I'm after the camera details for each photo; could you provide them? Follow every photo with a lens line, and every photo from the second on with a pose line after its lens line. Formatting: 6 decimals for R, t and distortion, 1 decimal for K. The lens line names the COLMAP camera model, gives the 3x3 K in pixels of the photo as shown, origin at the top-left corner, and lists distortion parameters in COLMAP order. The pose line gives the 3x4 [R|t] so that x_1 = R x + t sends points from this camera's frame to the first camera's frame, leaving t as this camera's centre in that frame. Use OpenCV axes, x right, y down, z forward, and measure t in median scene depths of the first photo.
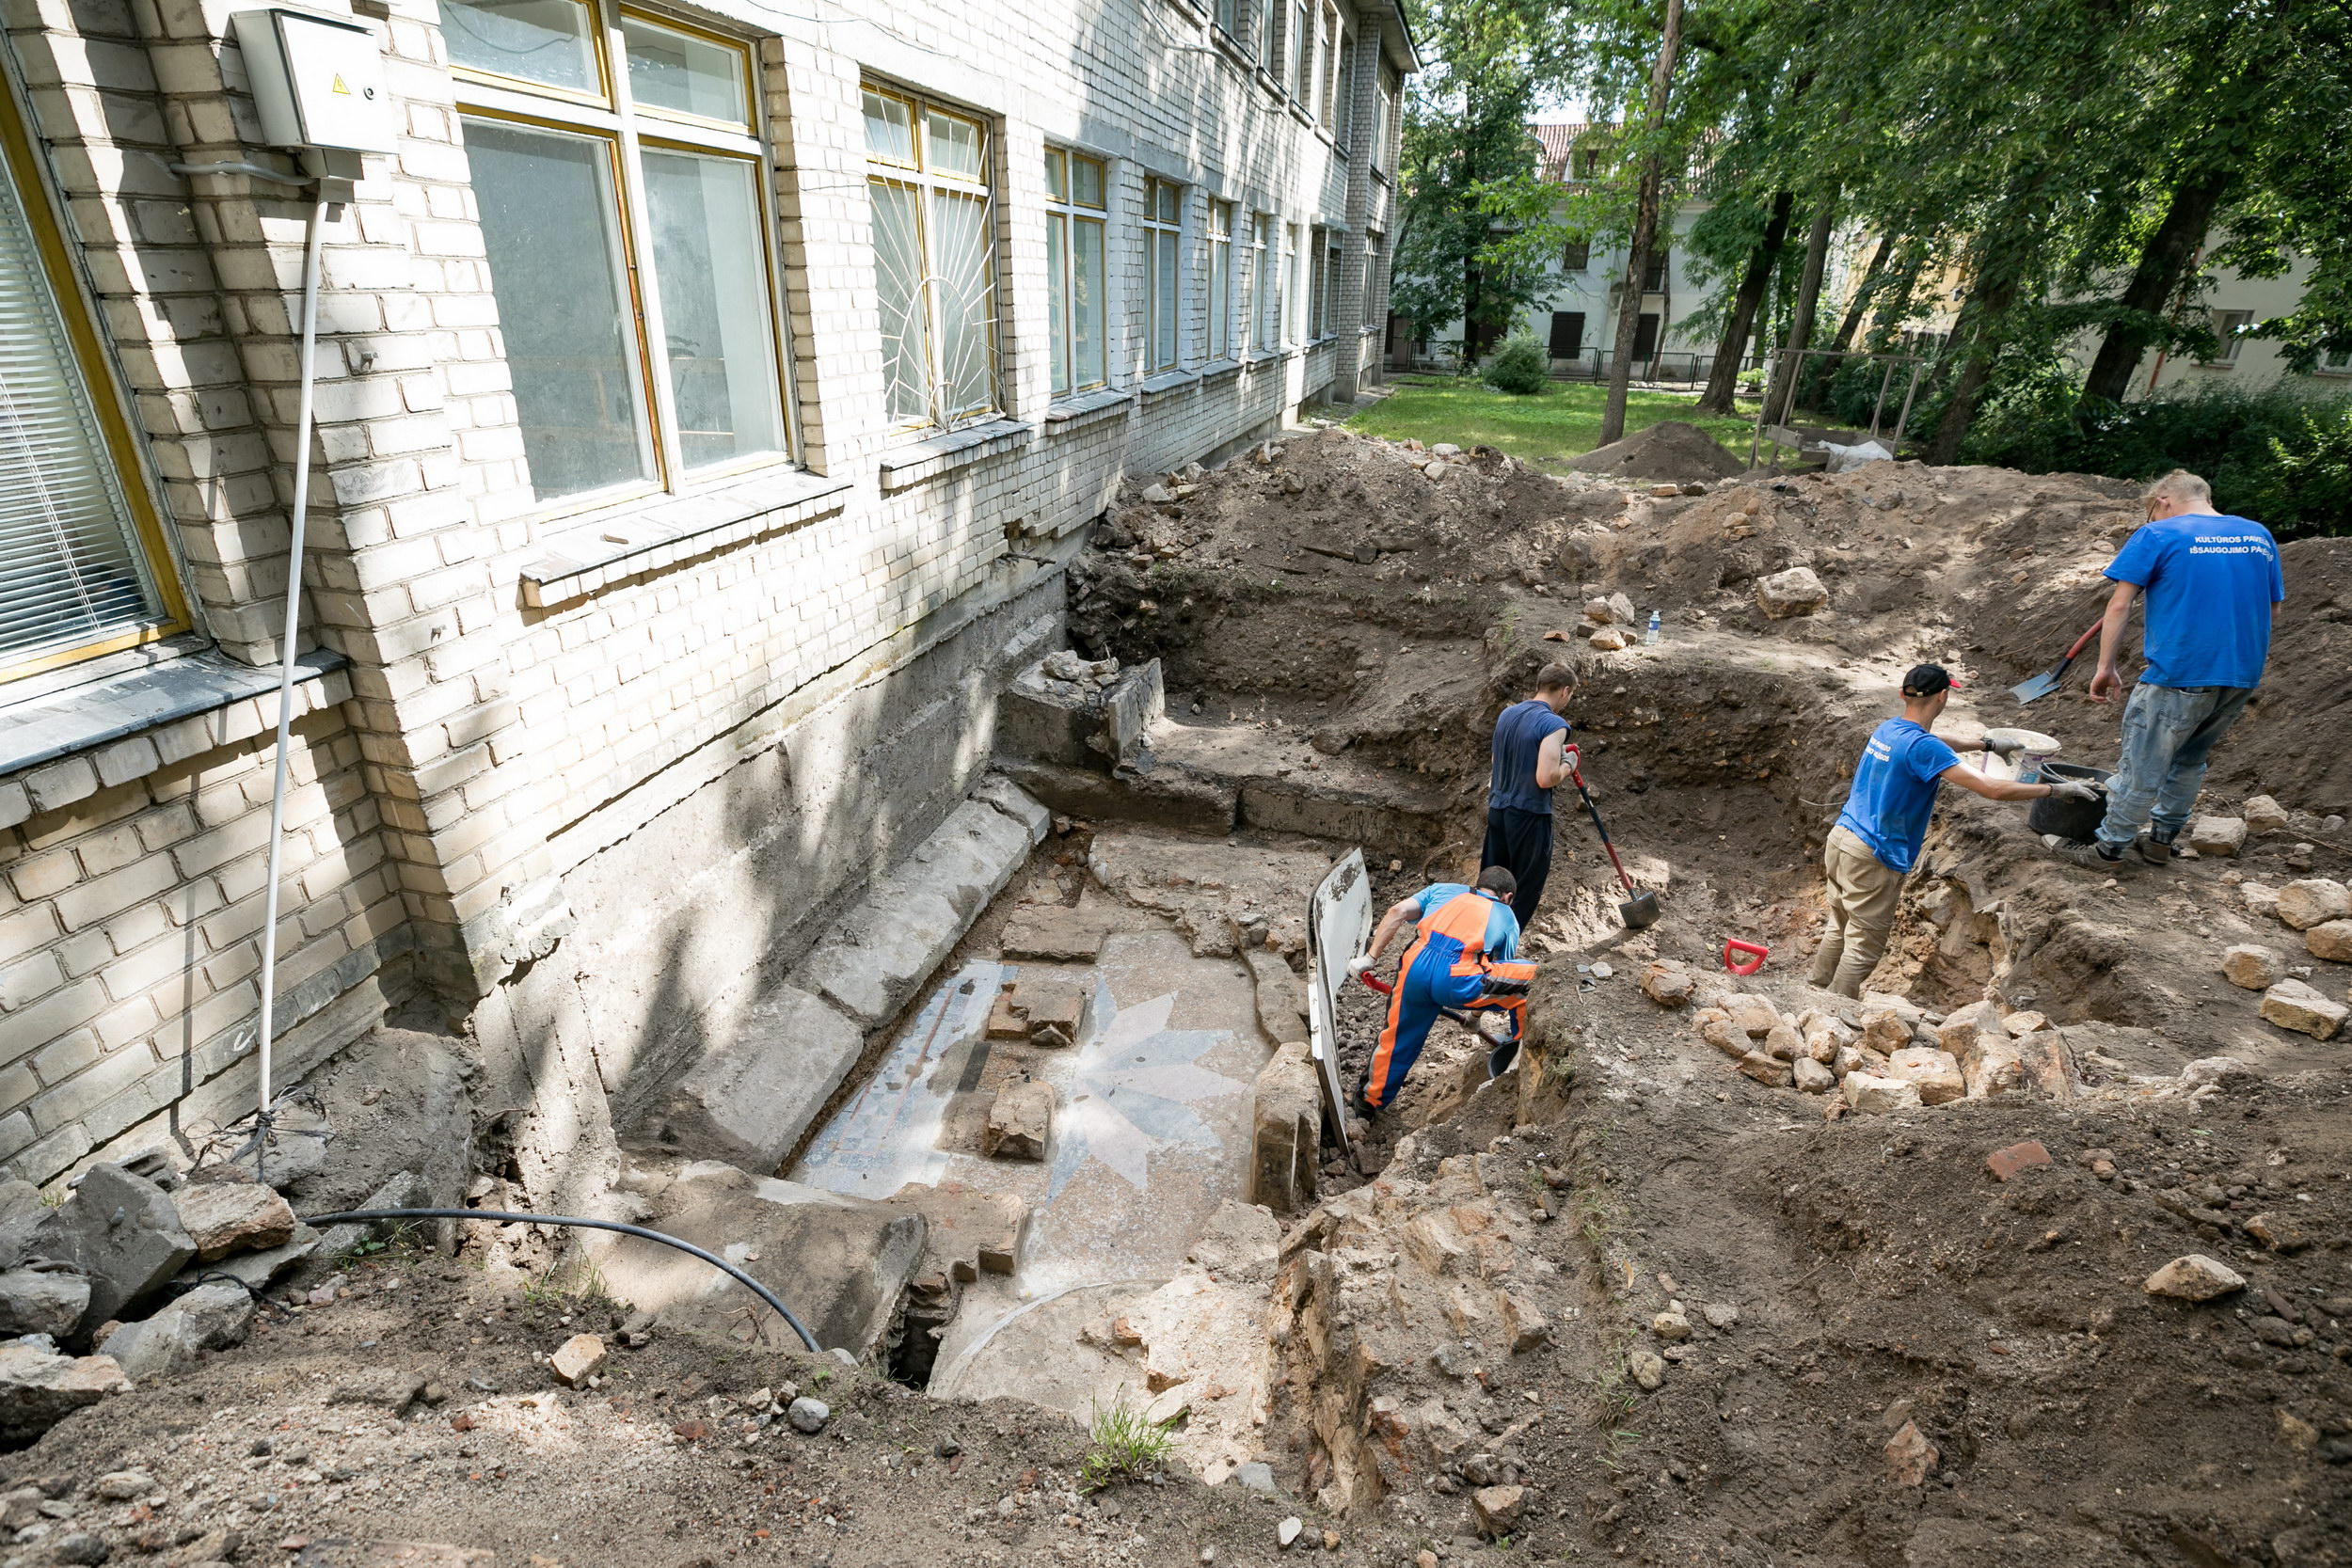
lens RADIAL K [[1107.4, 0, 1176.0], [0, 1107.4, 784.0], [0, 0, 1]] dist [-0.041155, 0.015693]
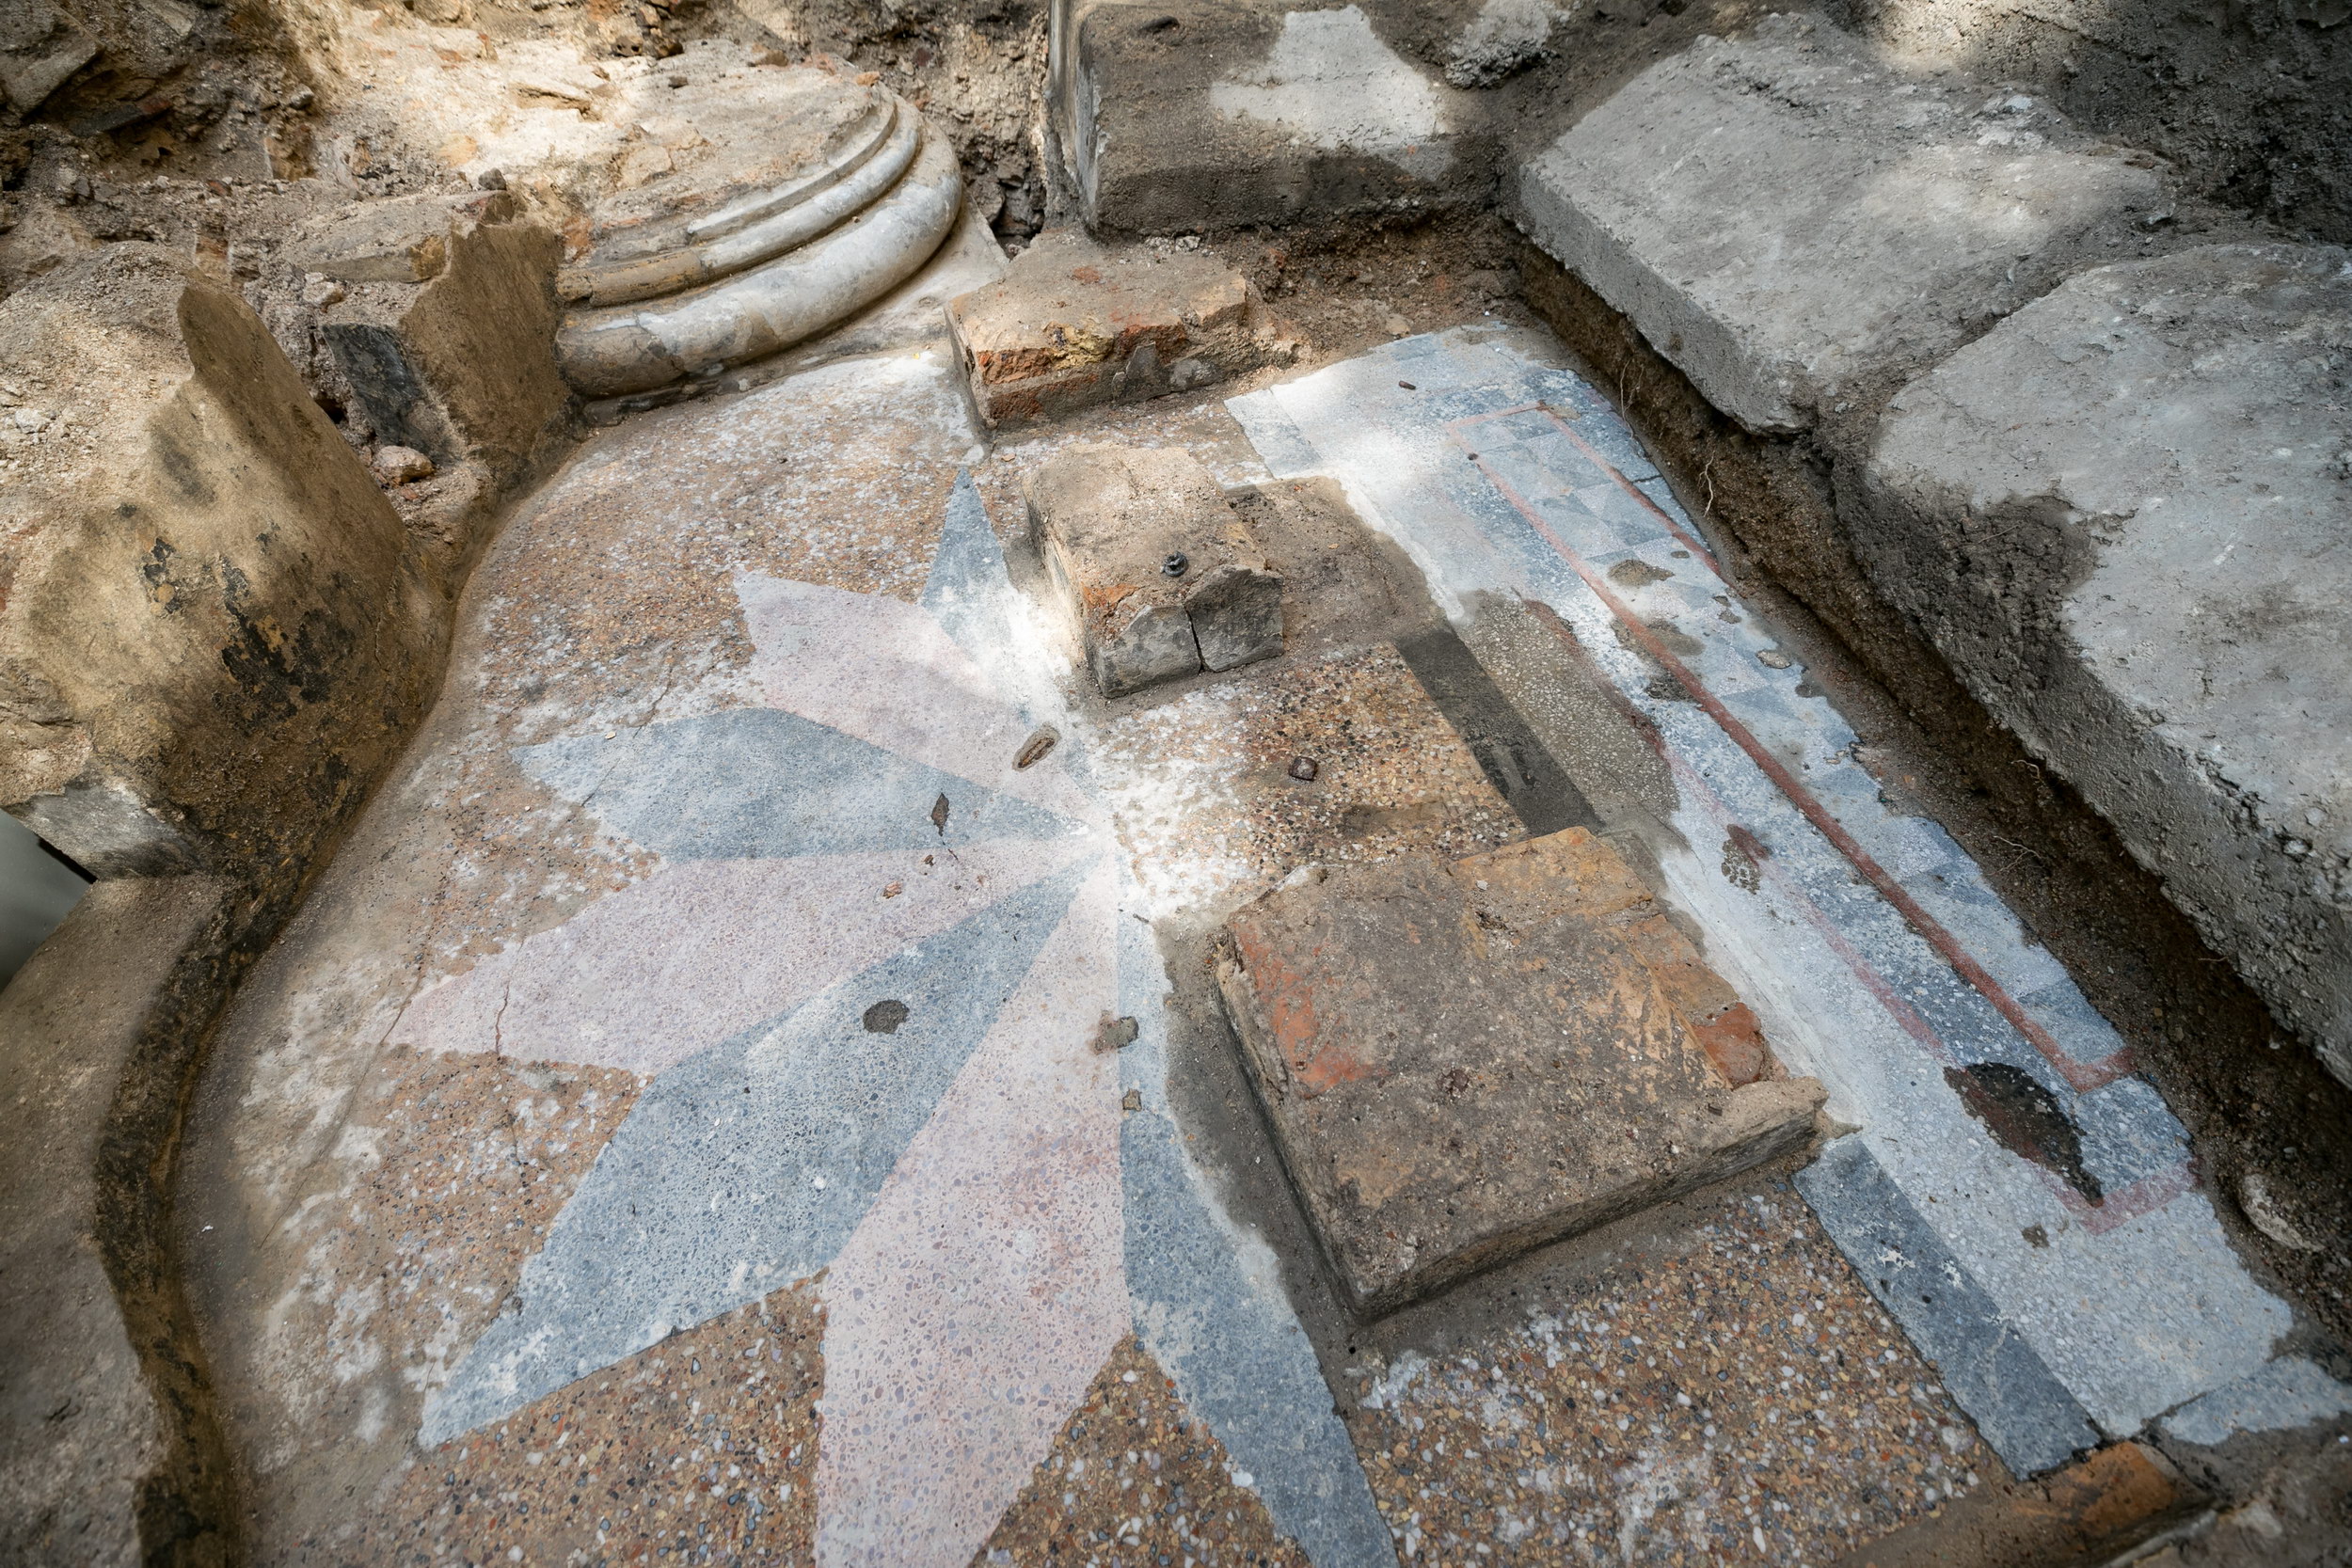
lens RADIAL K [[1107.4, 0, 1176.0], [0, 1107.4, 784.0], [0, 0, 1]] dist [-0.041155, 0.015693]
pose [[-0.913037, 0.334508, -0.233384, -0.037713], [-0.107113, 0.355465, 0.928532, 0.020633], [0.393561, 0.872783, -0.288722, 0.796466]]
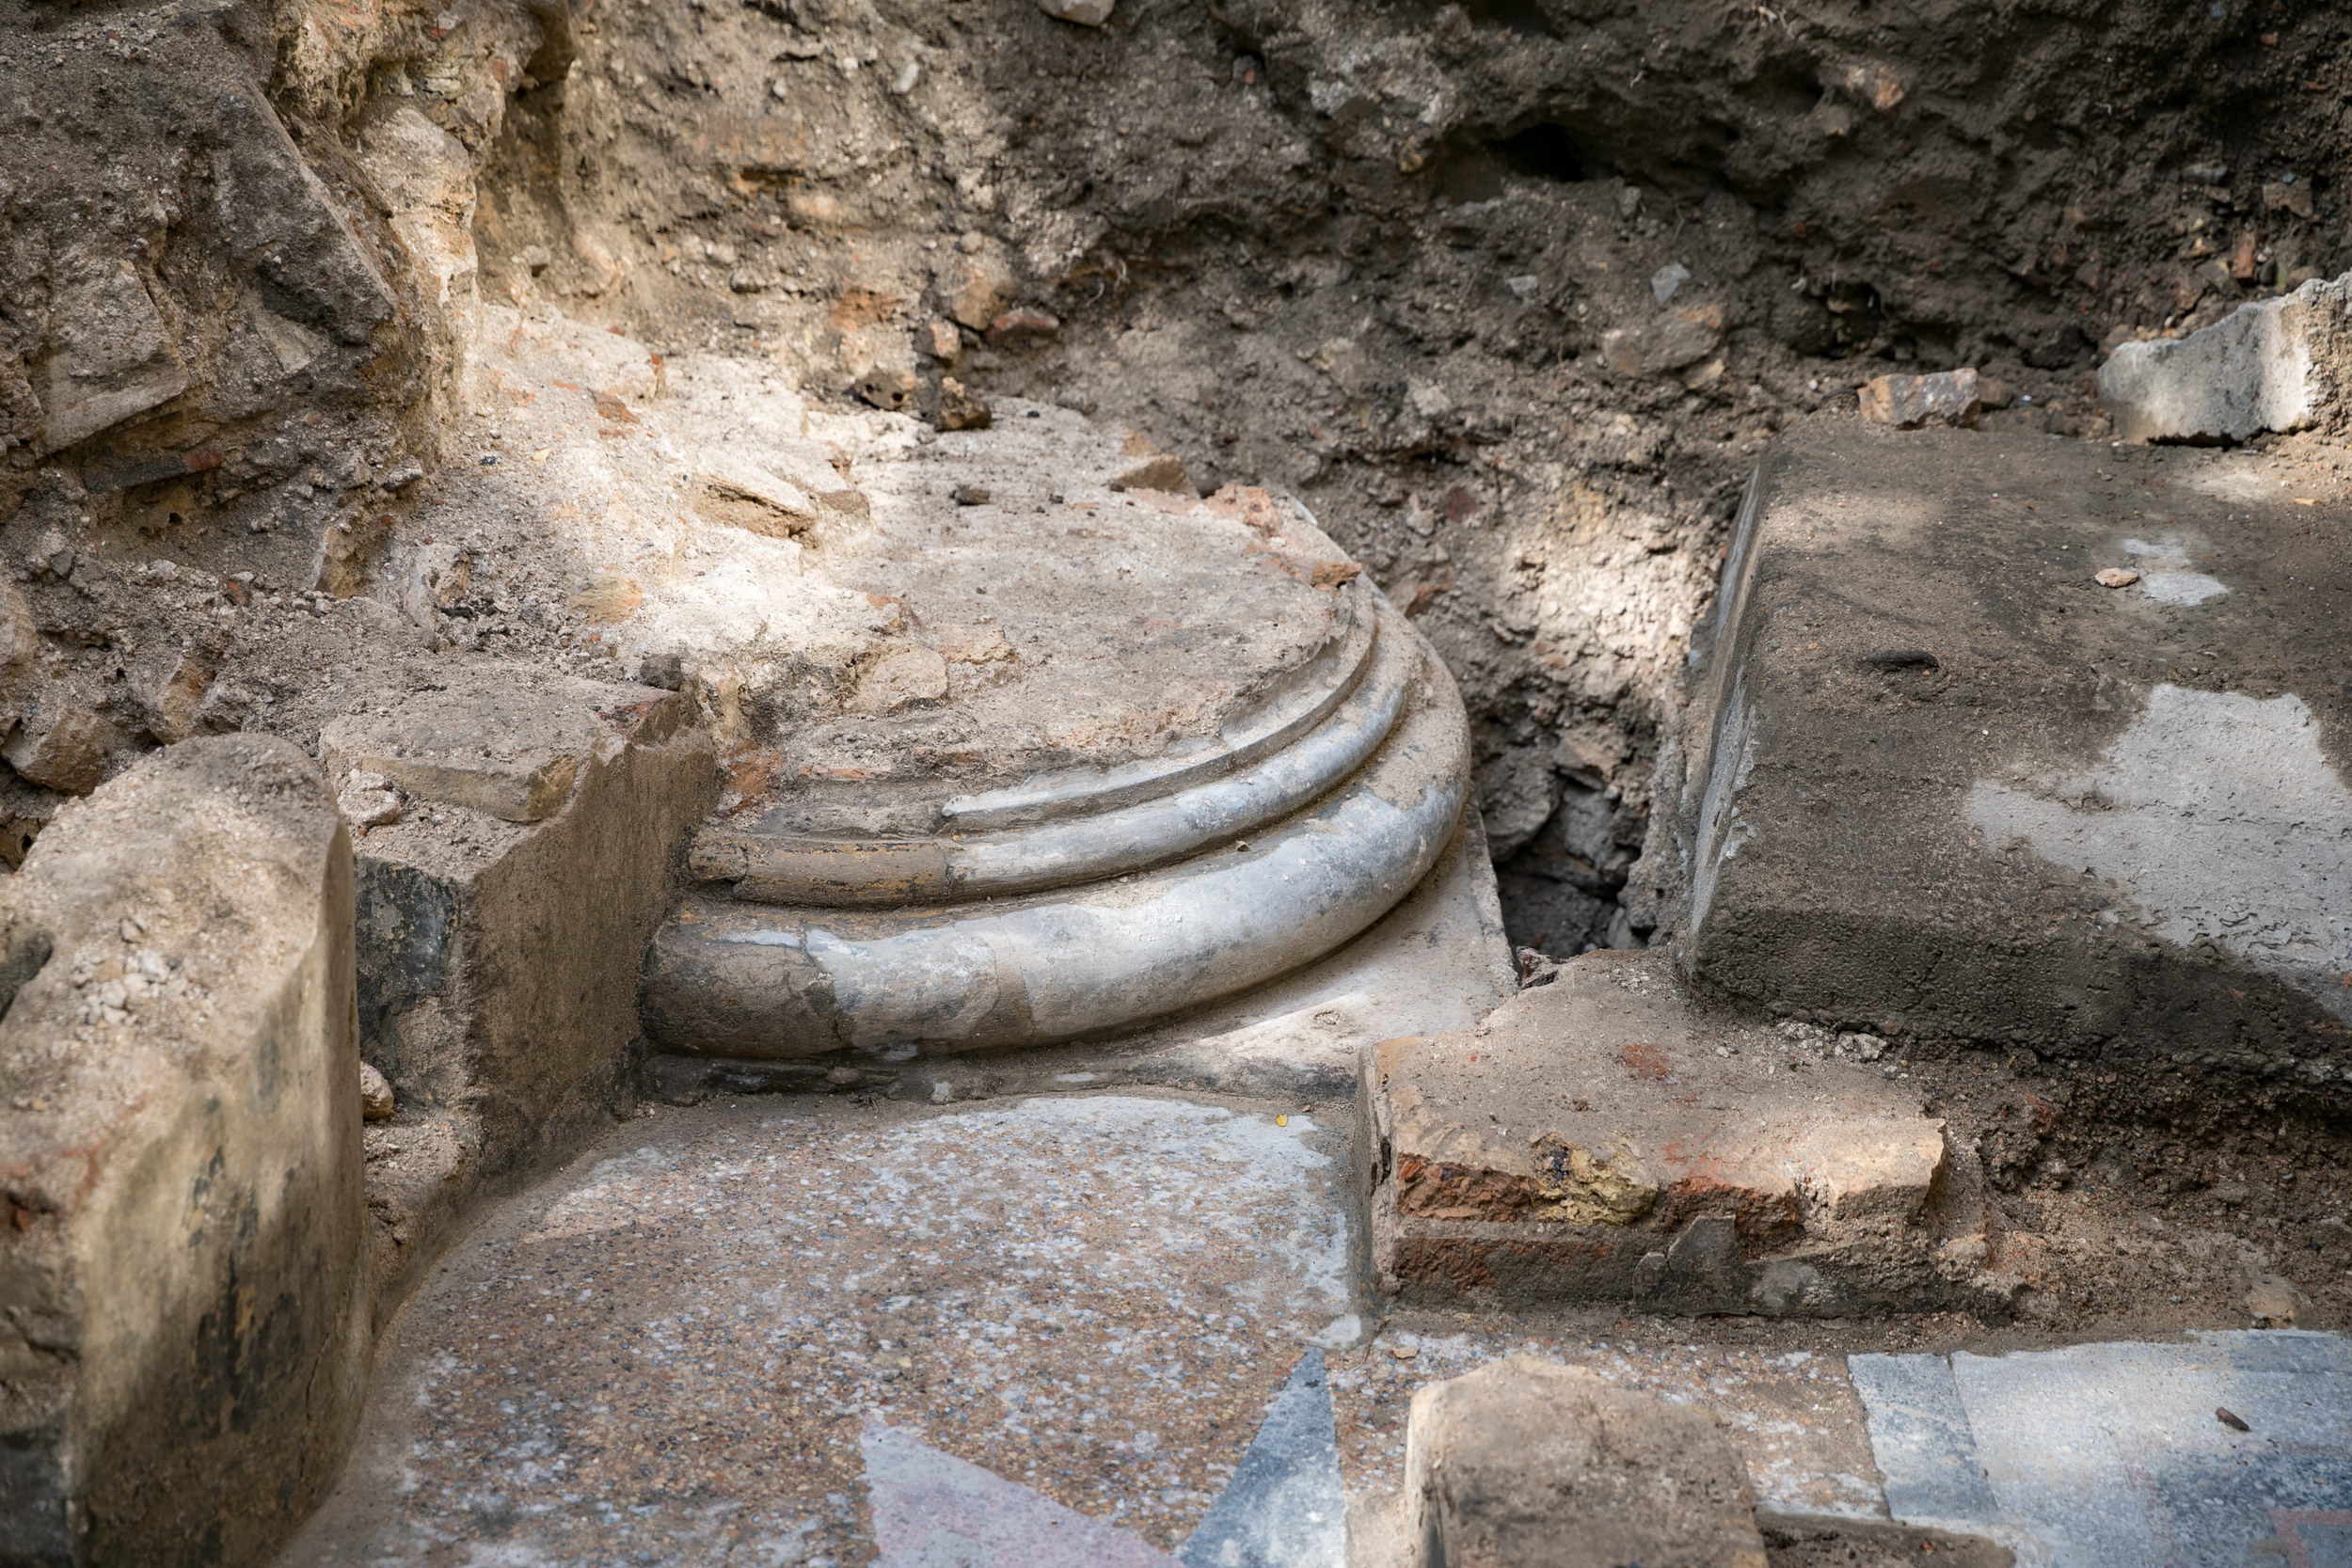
lens RADIAL K [[4490.0, 0, 1176.0], [0, 4490.0, 784.0], [0, 0, 1]] dist [0.148000, 0.052463]
pose [[-0.991134, -0.005649, -0.132748, 0.014419], [-0.099694, 0.692093, 0.714890, -0.205983], [0.087836, 0.721786, -0.686520, 0.968484]]
